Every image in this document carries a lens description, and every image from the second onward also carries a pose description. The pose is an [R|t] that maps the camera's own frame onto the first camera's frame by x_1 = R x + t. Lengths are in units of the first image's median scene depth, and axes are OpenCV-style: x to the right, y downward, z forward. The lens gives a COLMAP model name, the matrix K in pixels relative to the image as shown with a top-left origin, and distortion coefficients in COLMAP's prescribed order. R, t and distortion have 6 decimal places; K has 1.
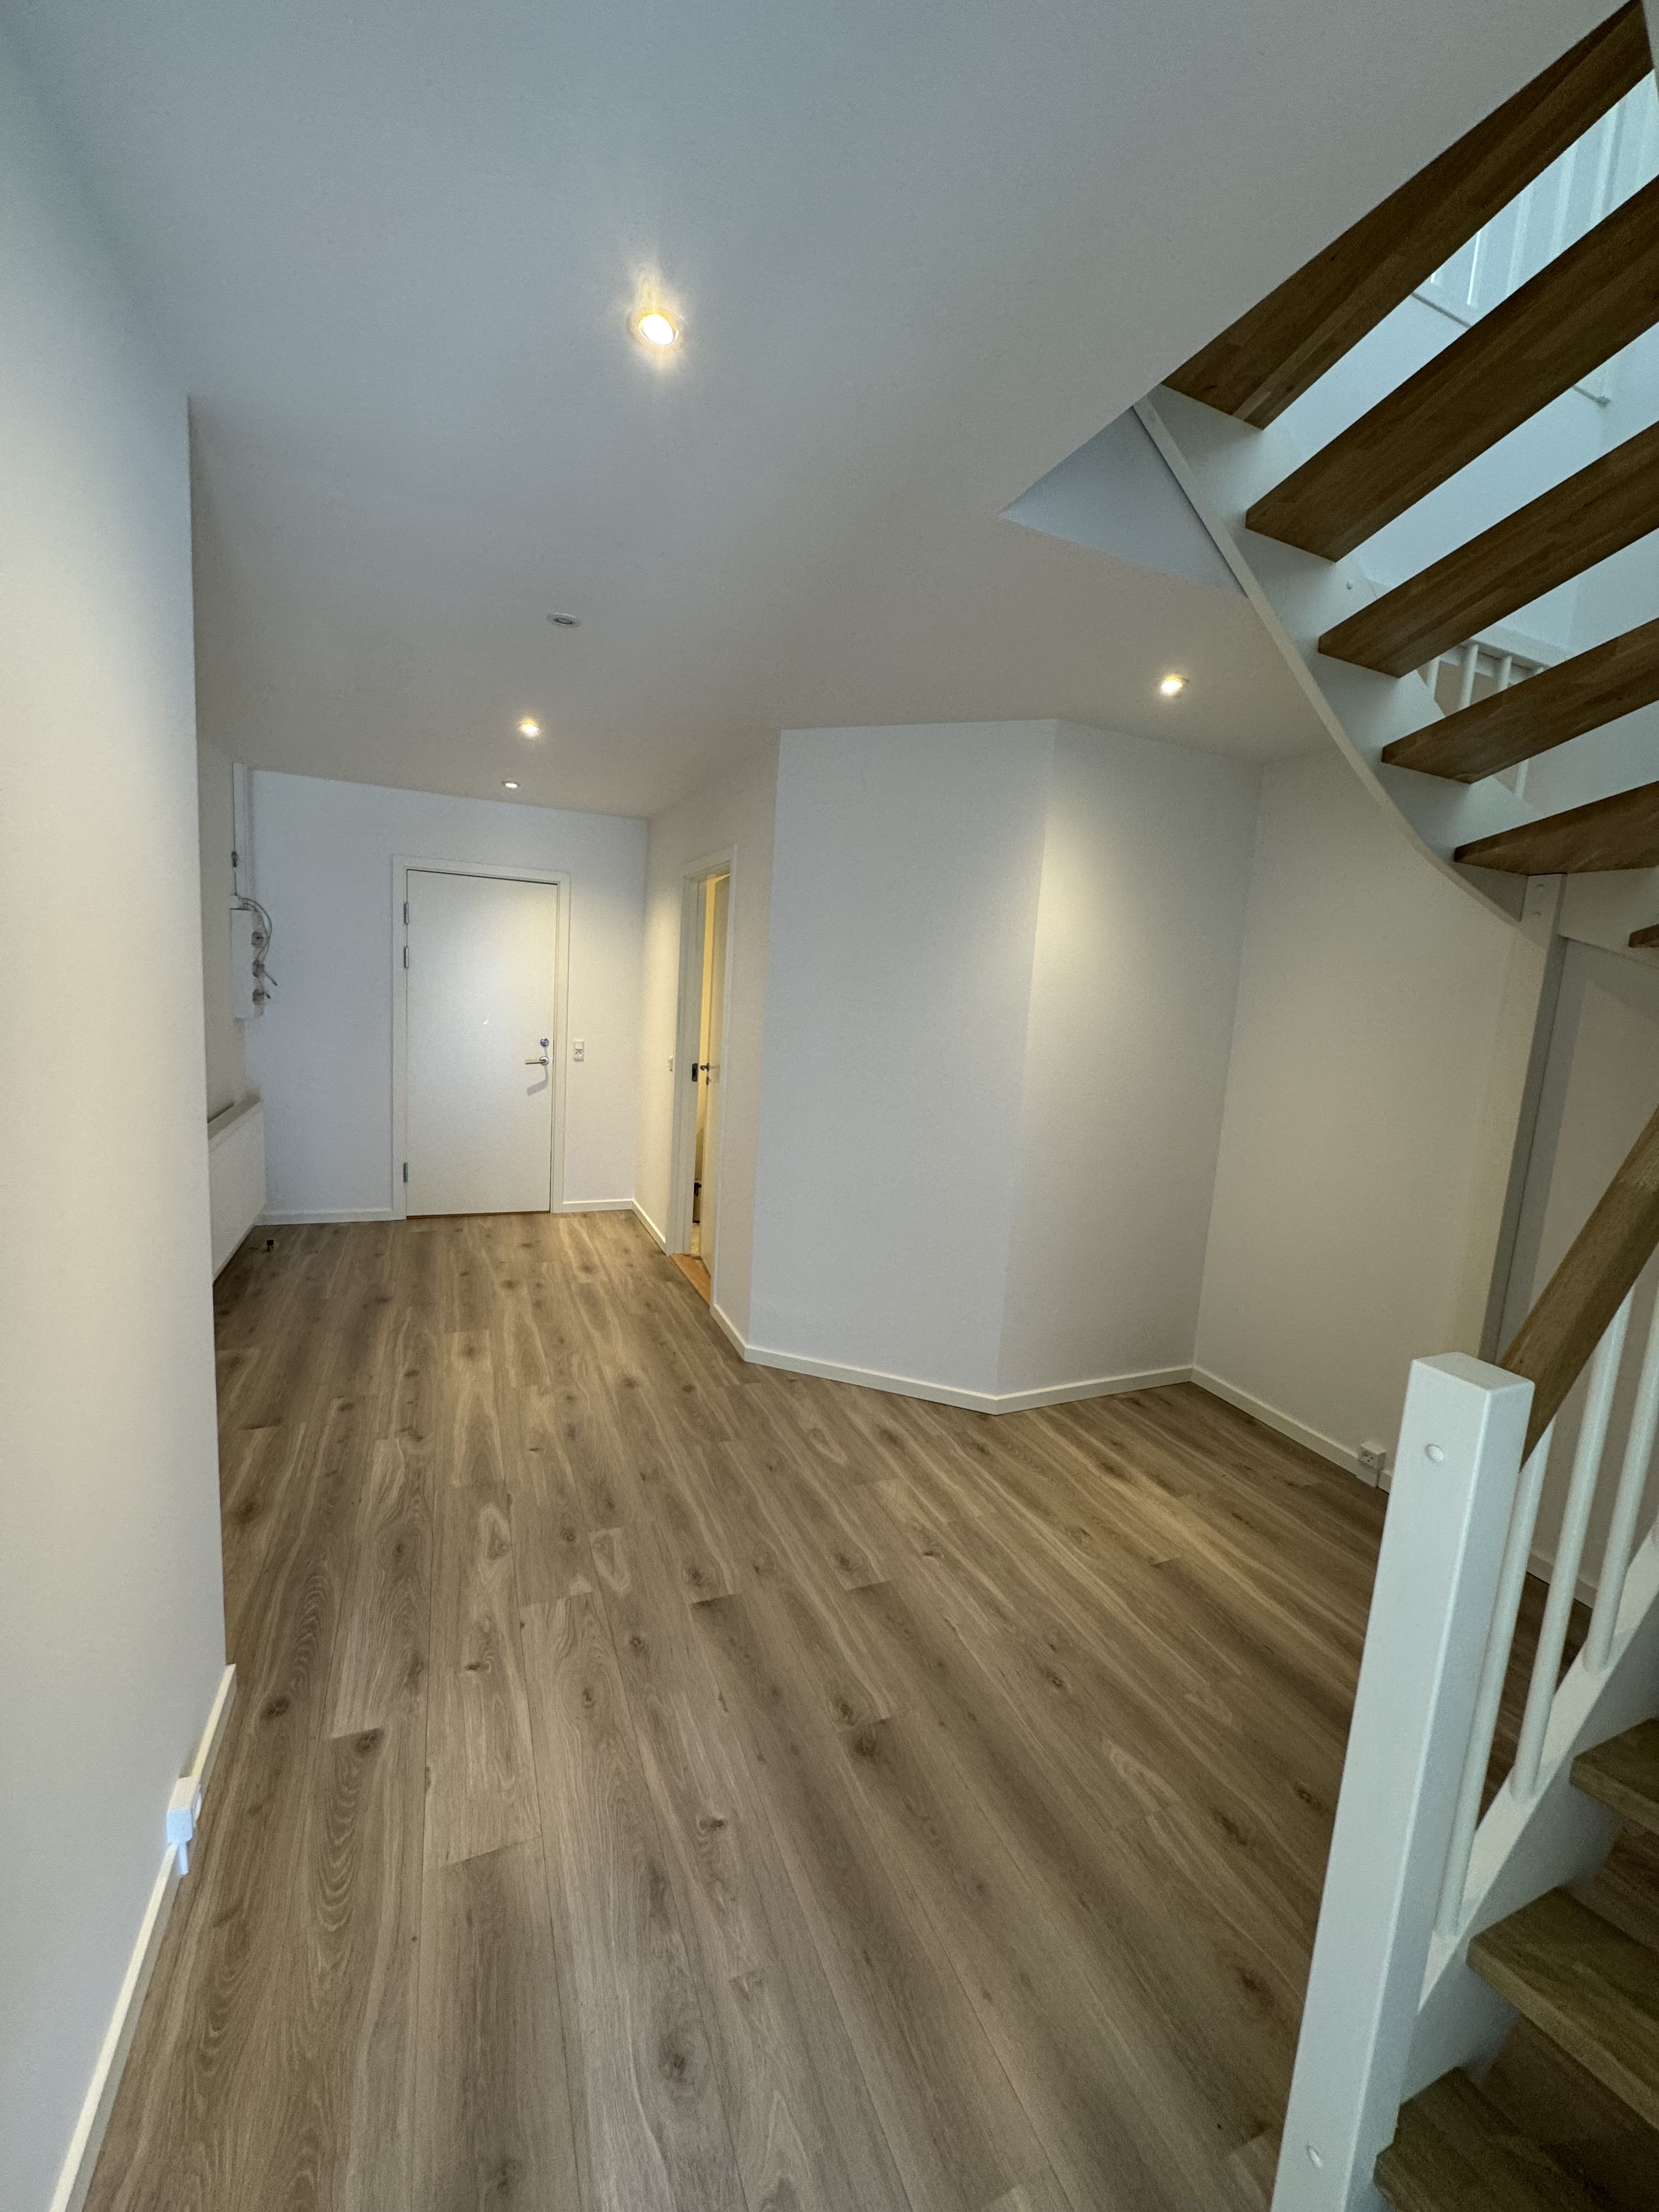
lens RADIAL K [[880.3, 0, 822.6], [0, 880.3, 1105.3], [0, 0, 1]] dist [-0.003575, 0.000825]
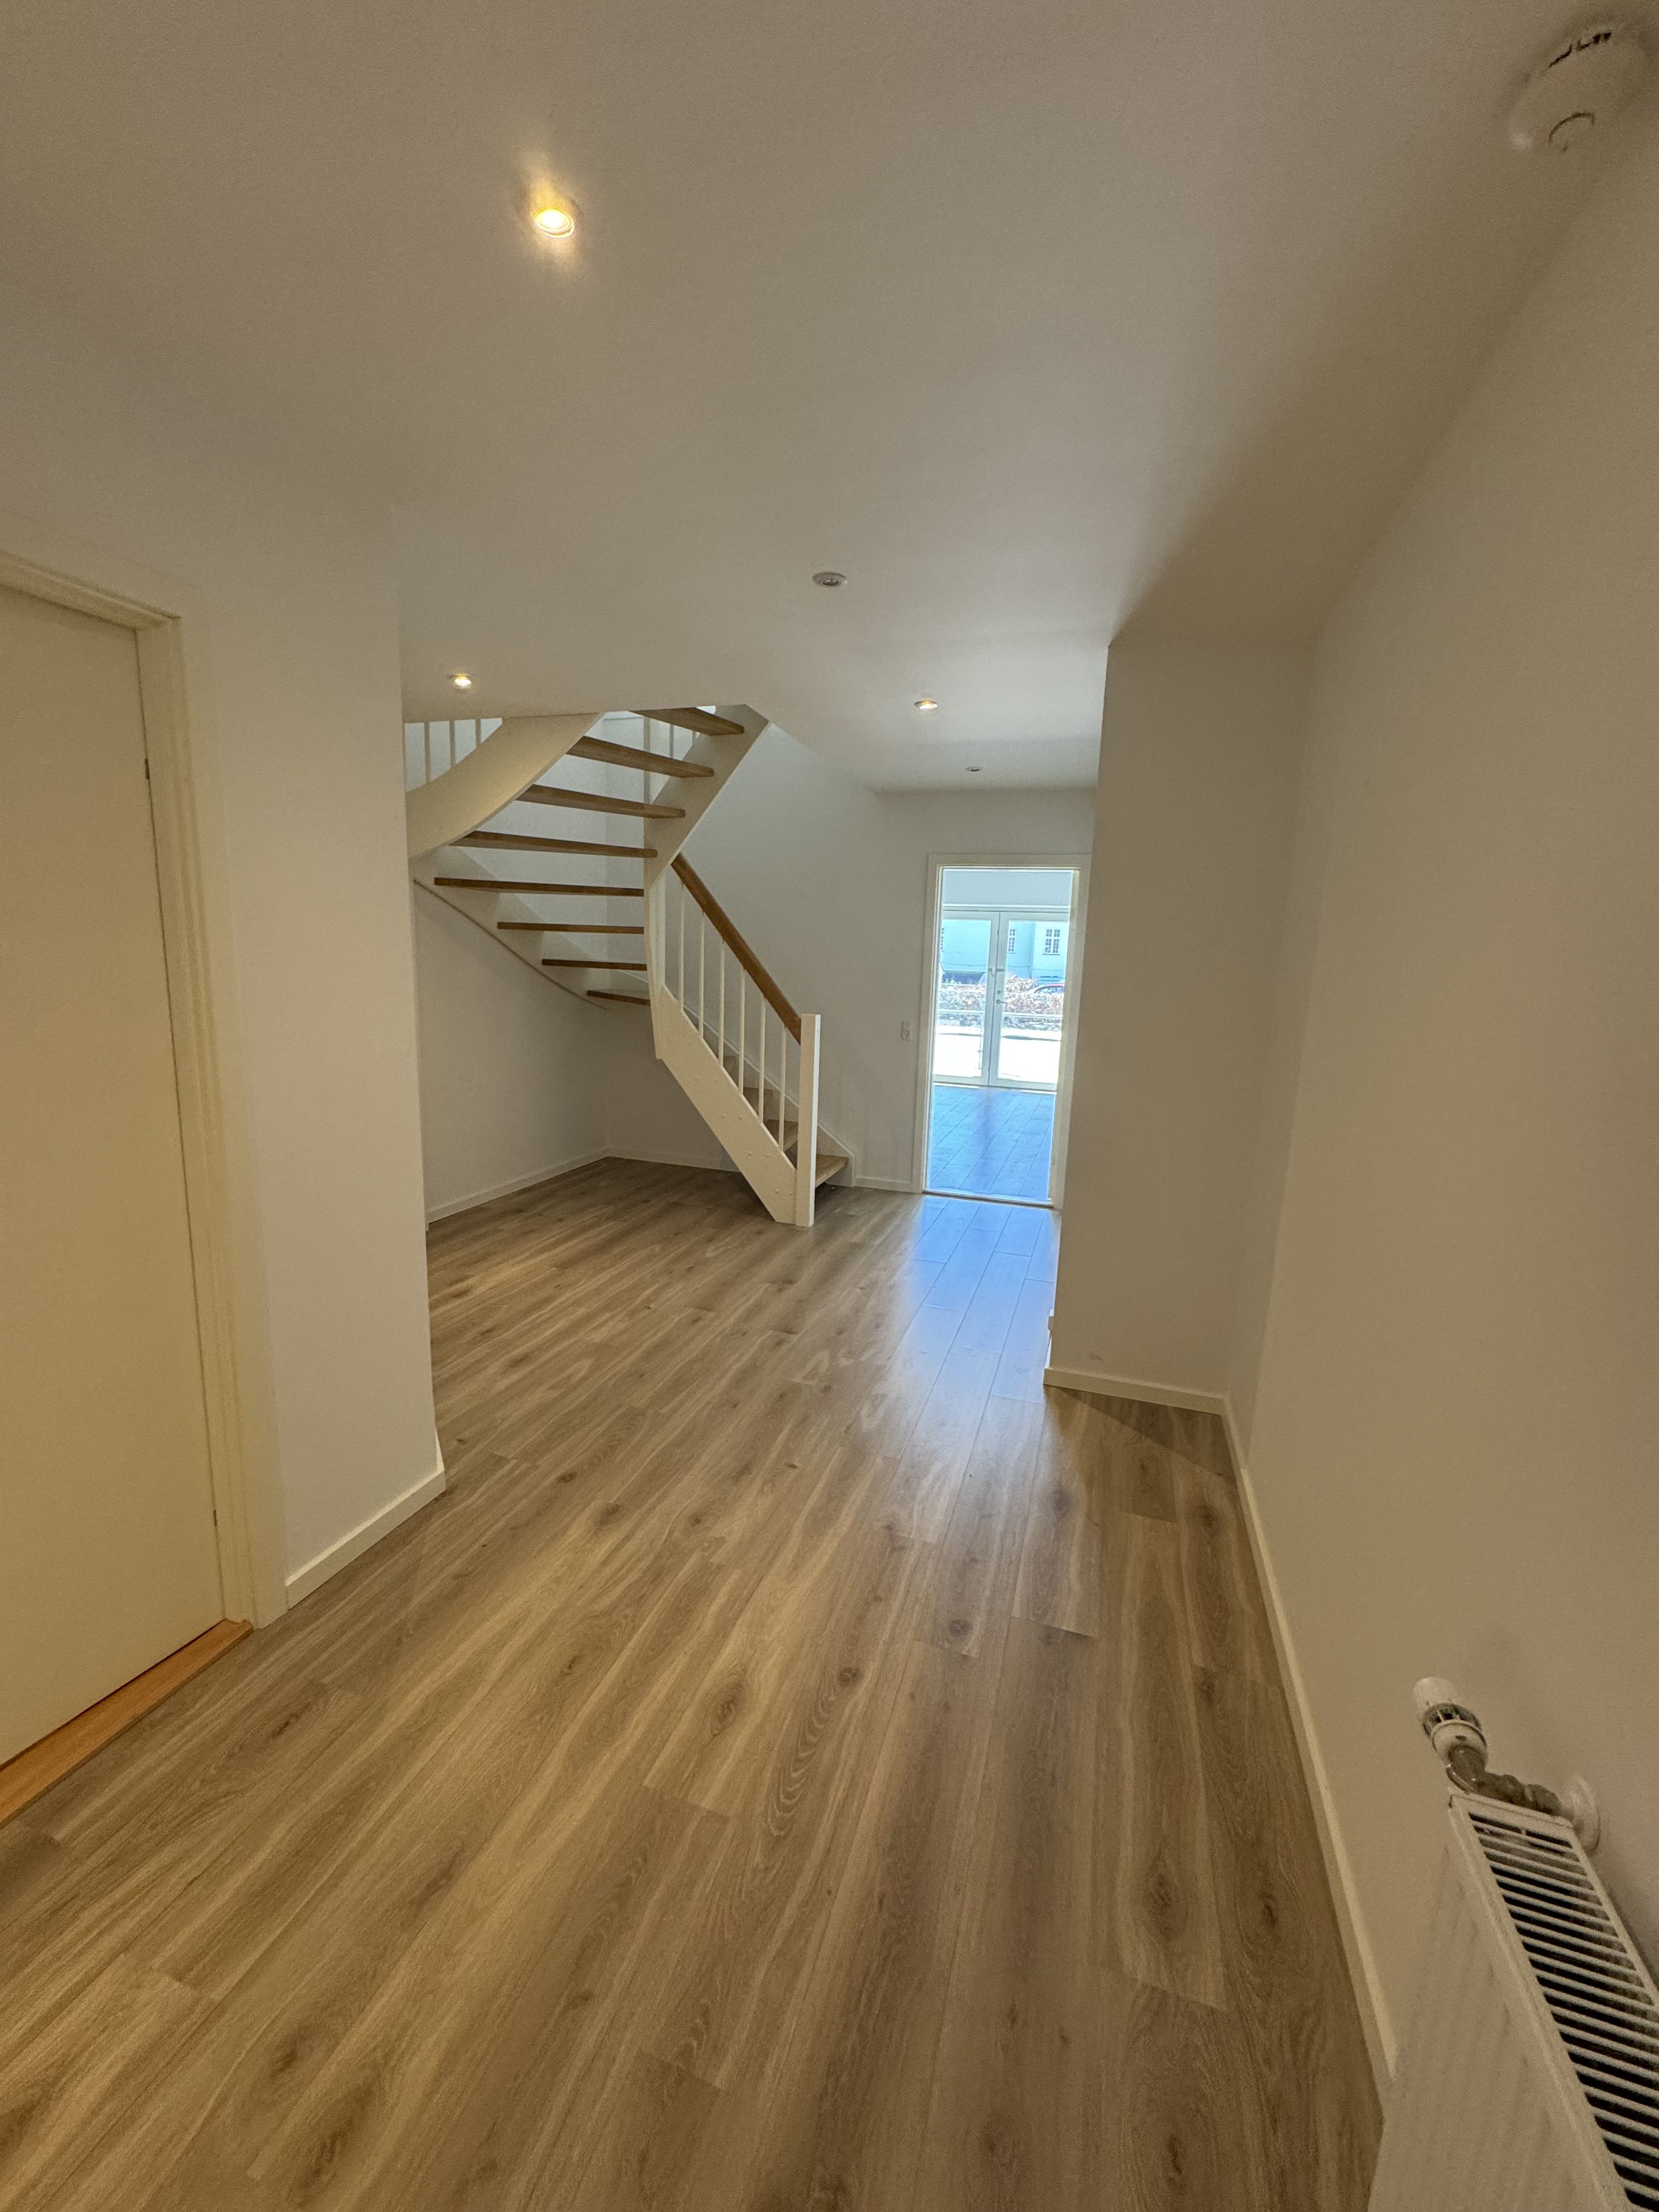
lens RADIAL K [[880.3, 0, 824.8], [0, 880.3, 1103.9], [0, 0, 1]] dist [-0.003575, 0.000825]
pose [[-0.748391, -0.200294, 0.632292, -0.852325], [0.006899, 0.950910, 0.309390, -0.252800], [-0.663222, 0.235907, -0.710271, 1.527909]]
